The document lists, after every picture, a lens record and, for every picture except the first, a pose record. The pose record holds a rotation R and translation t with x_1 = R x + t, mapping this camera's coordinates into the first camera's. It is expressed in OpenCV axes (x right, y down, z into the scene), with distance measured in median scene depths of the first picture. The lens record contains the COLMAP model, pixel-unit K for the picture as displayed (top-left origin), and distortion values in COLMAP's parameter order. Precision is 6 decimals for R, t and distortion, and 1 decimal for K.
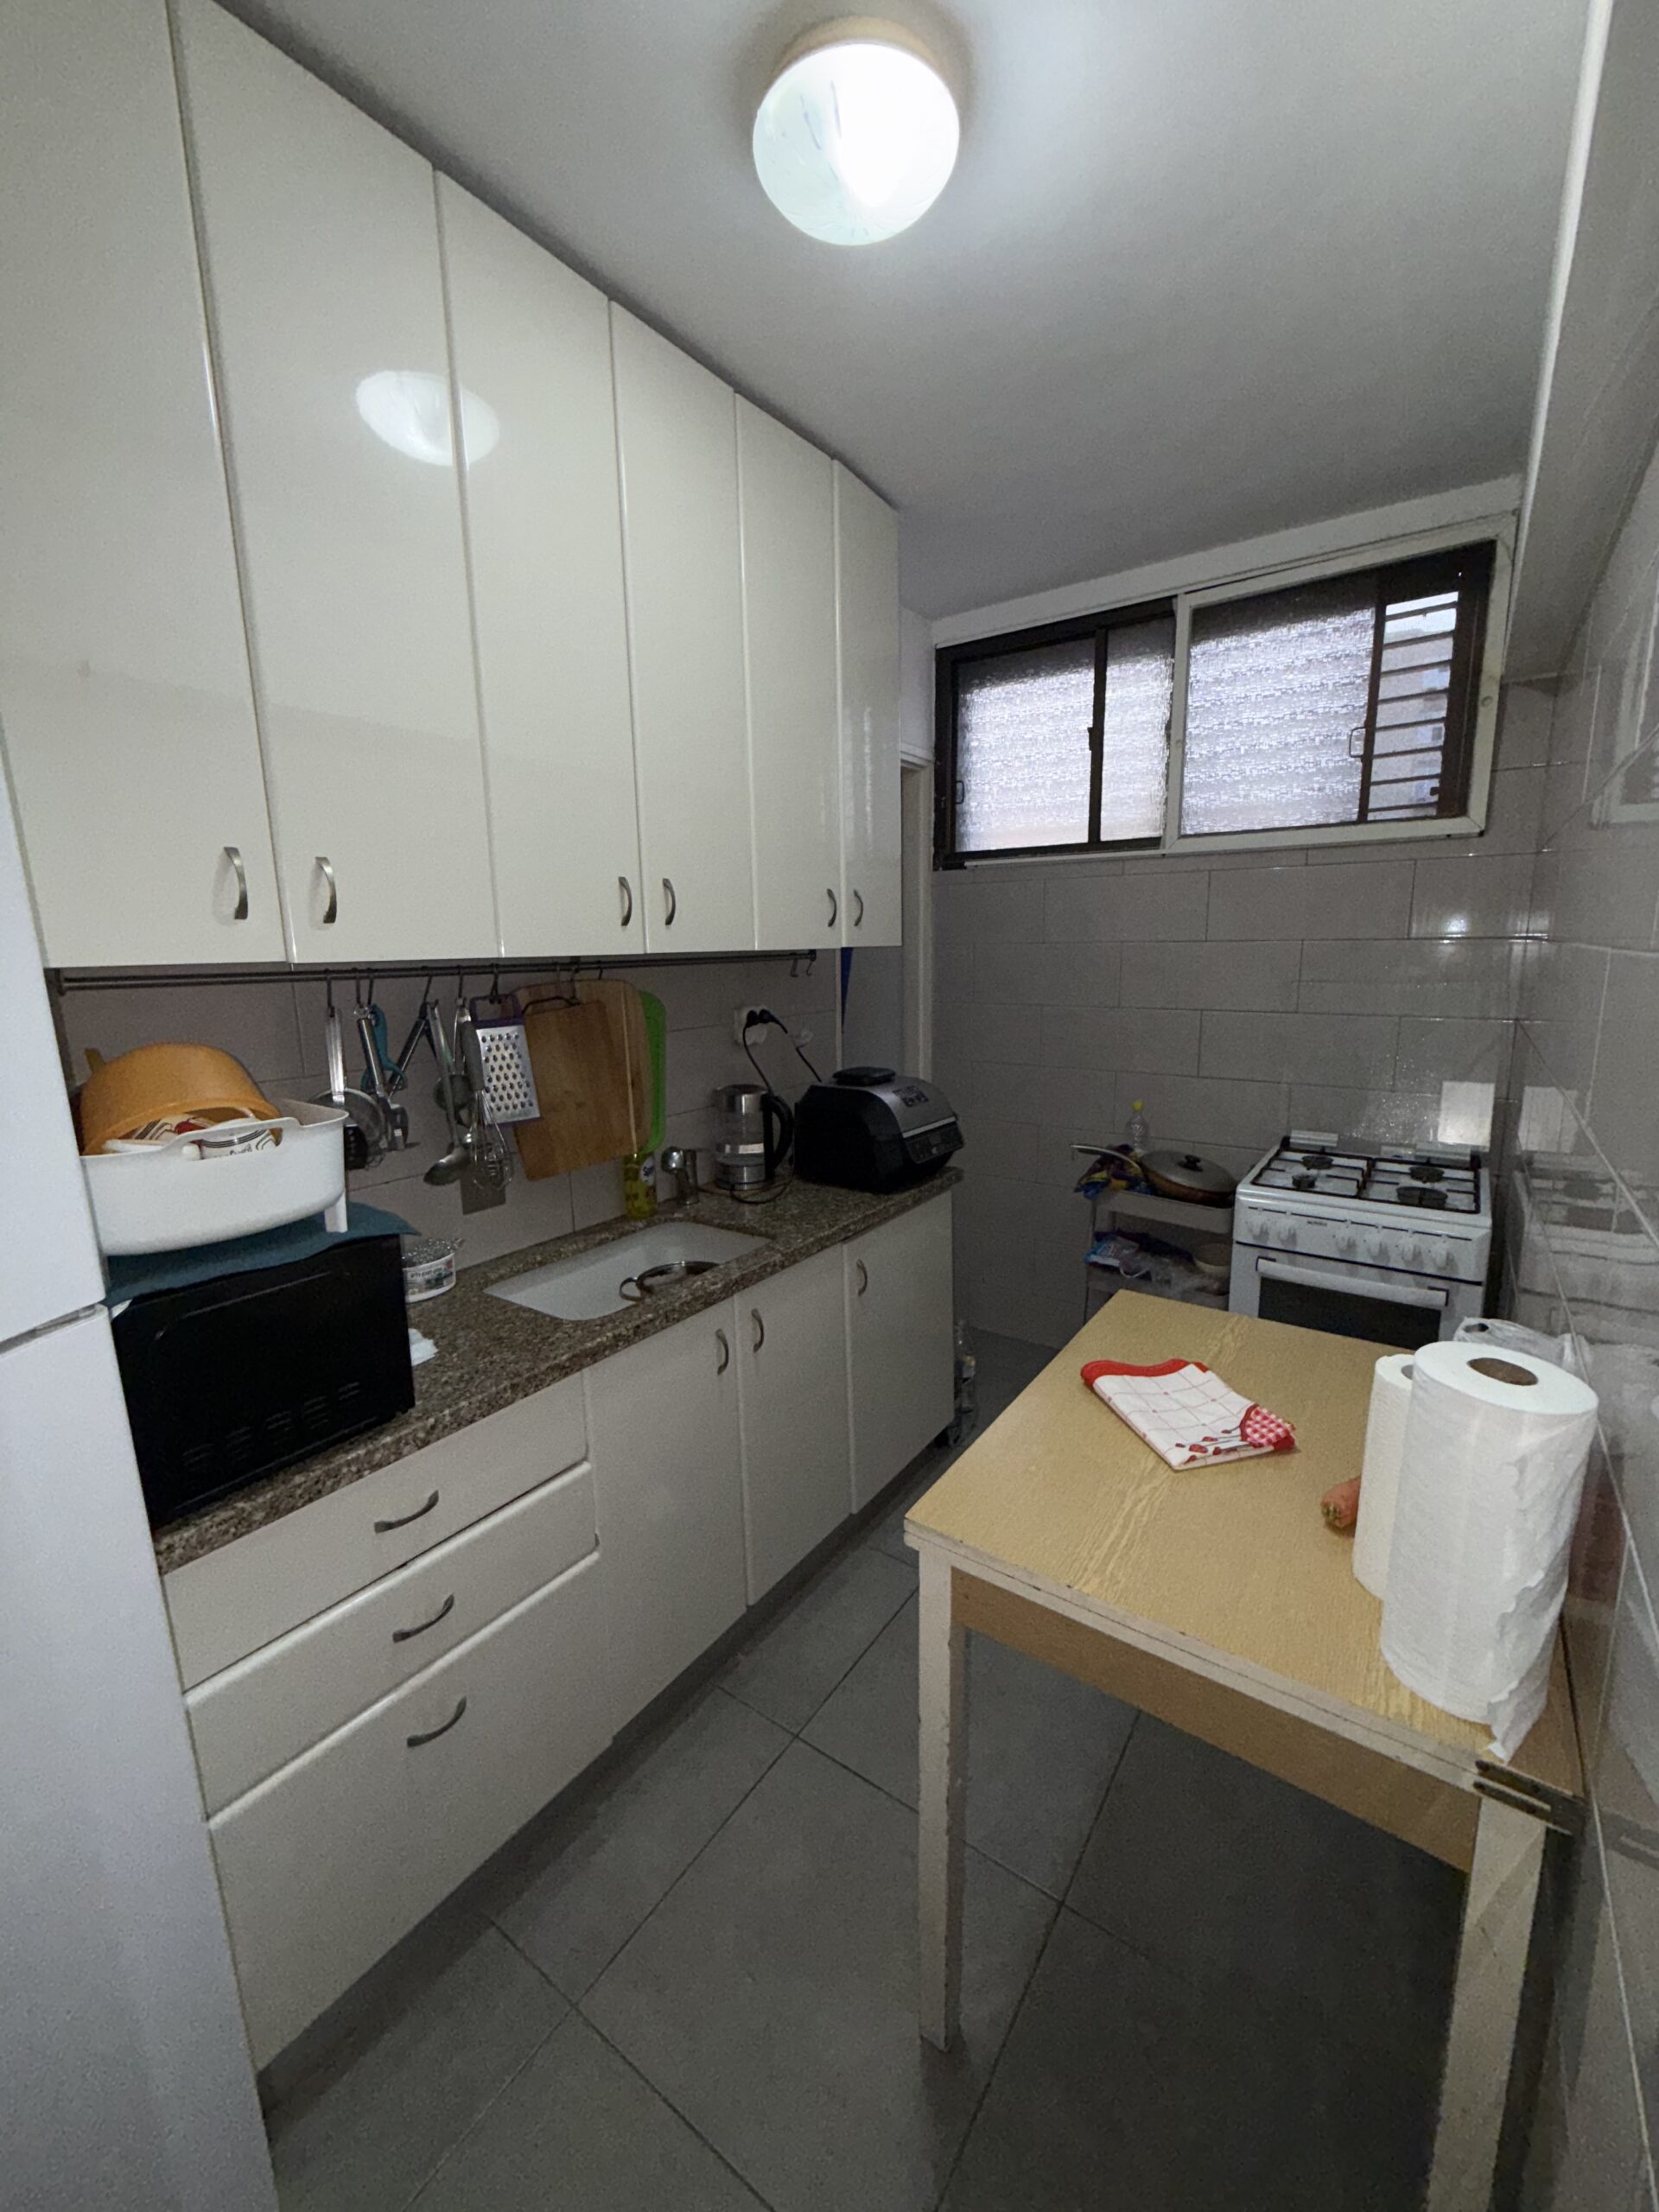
lens RADIAL K [[880.2, 0, 829.5], [0, 880.2, 1106.0], [0, 0, 1]] dist [0.000477, -0.000606]
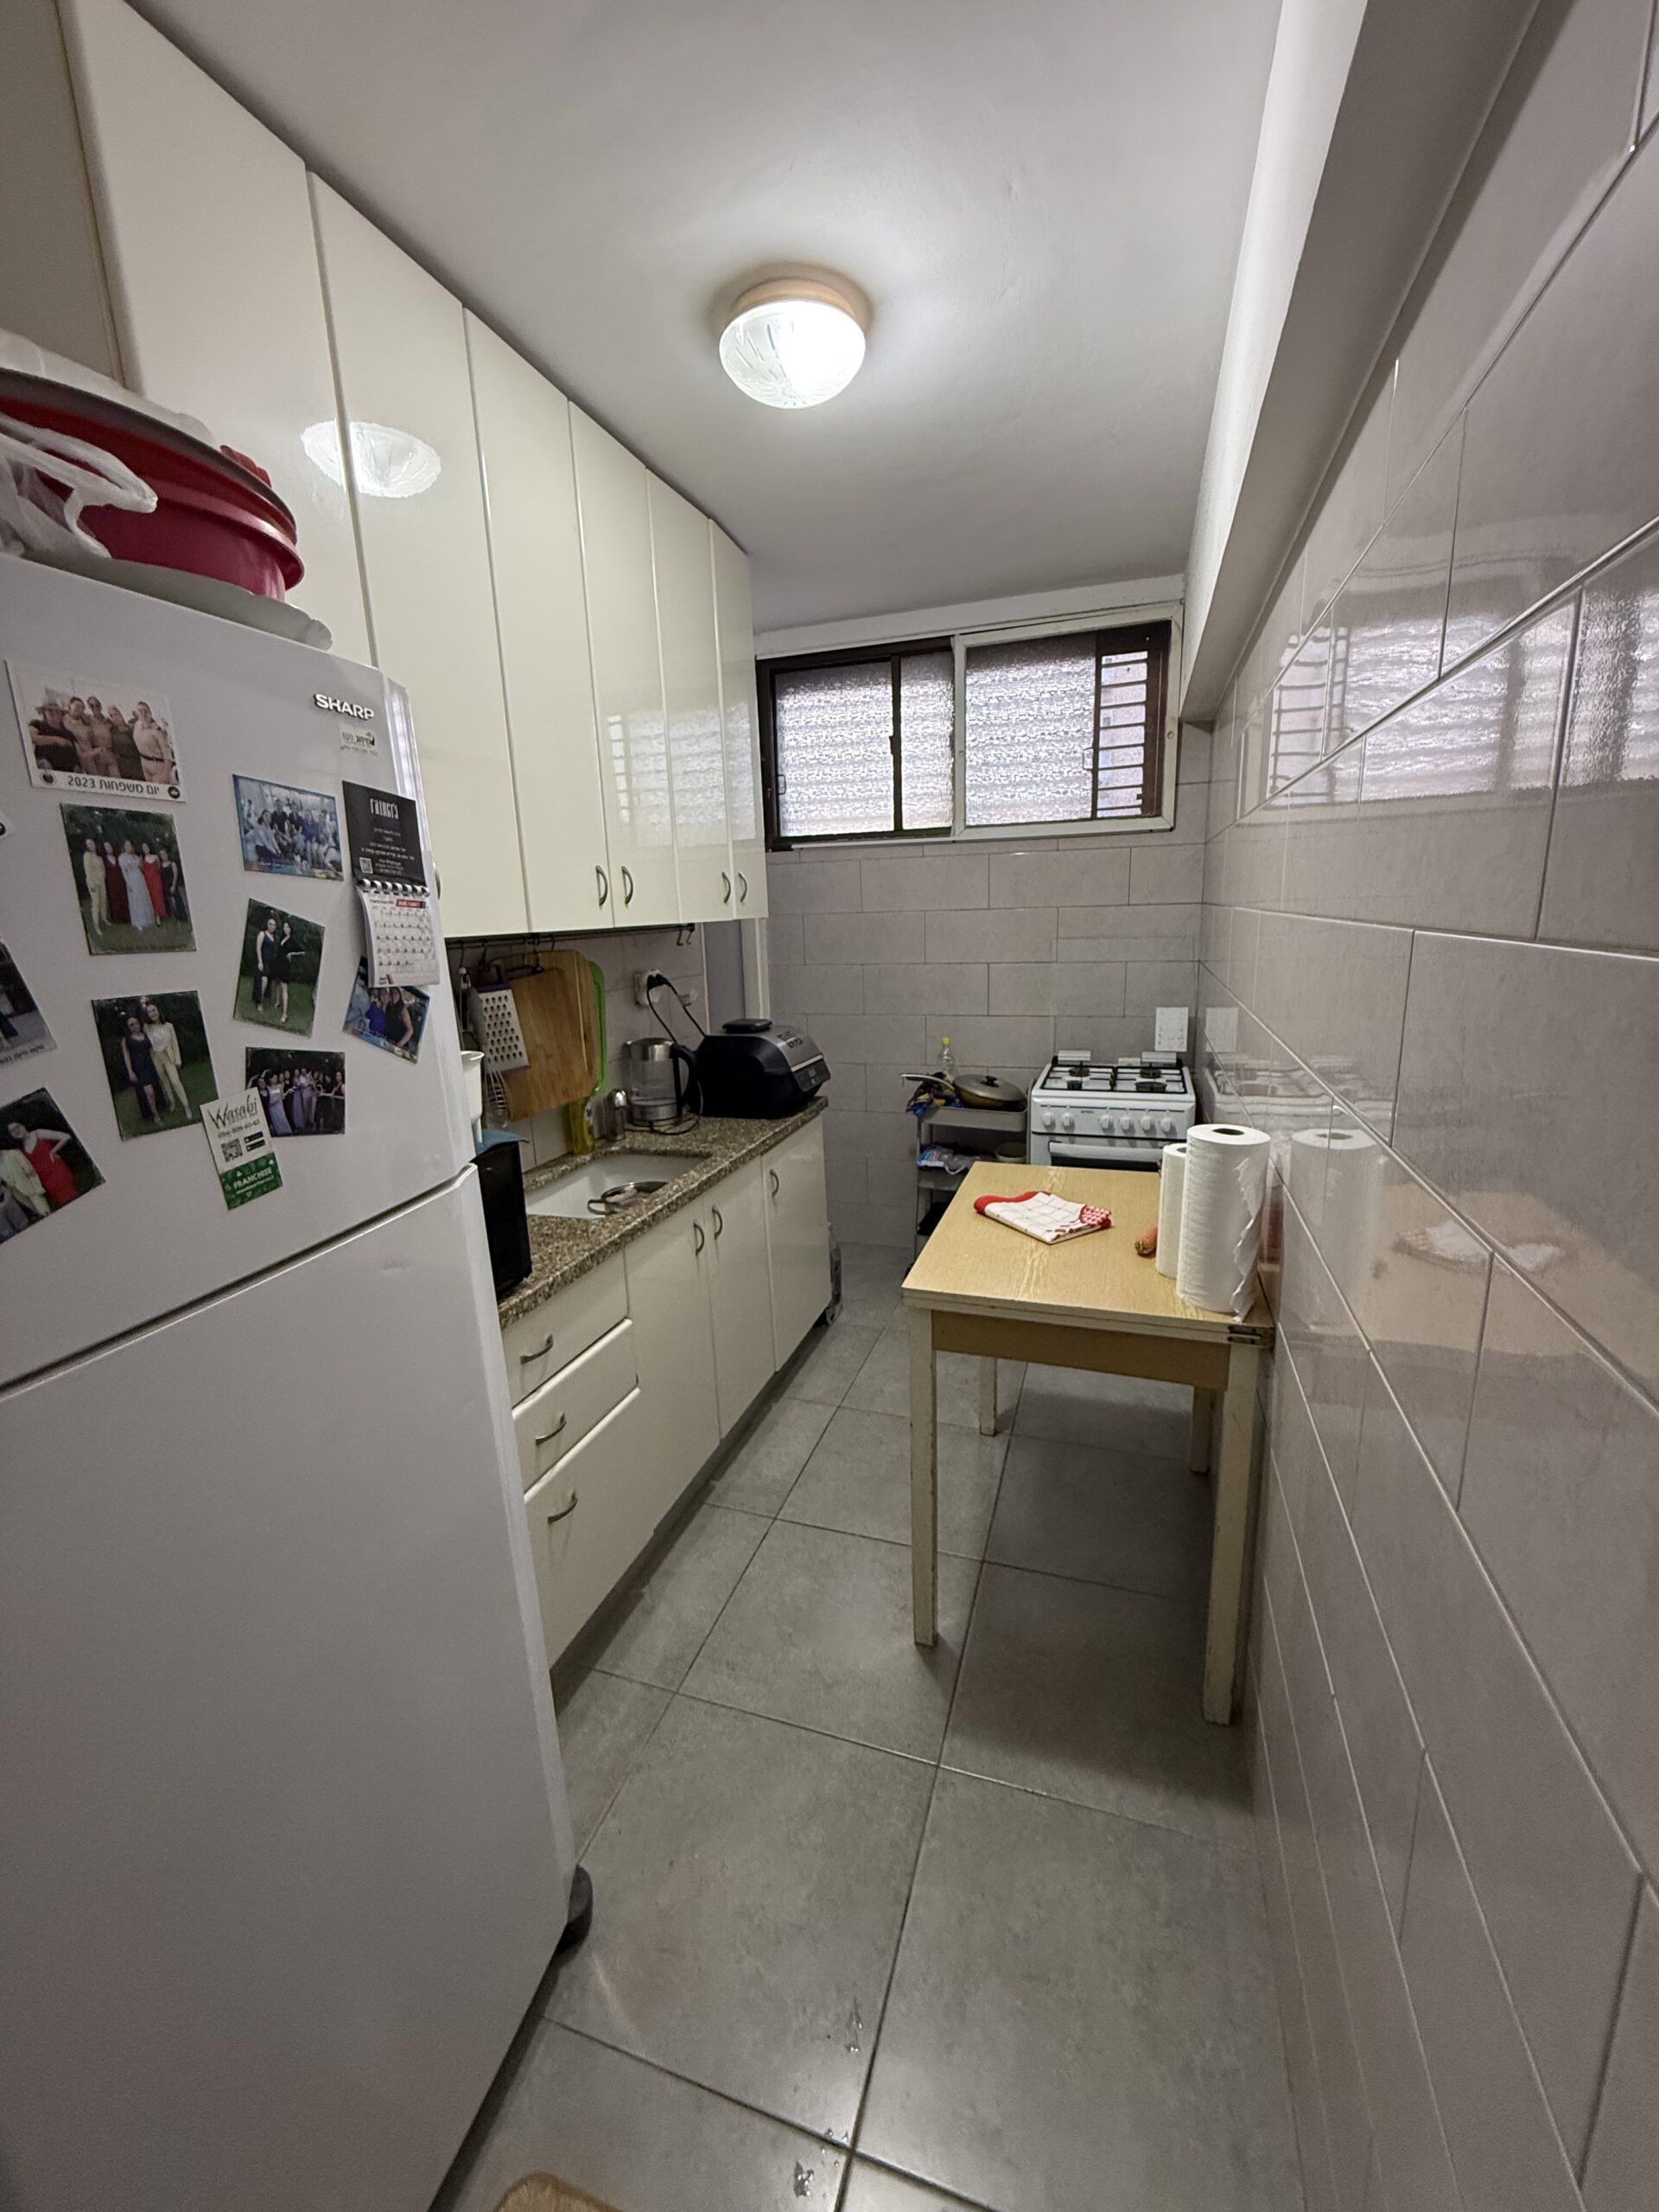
lens RADIAL K [[880.2, 0, 829.5], [0, 880.2, 1106.0], [0, 0, 1]] dist [0.000477, -0.000606]
pose [[0.958210, -0.077989, 0.275230, -0.204026], [0.068922, 0.996717, 0.042475, 0.034041], [-0.277639, -0.021731, 0.960440, -0.208608]]
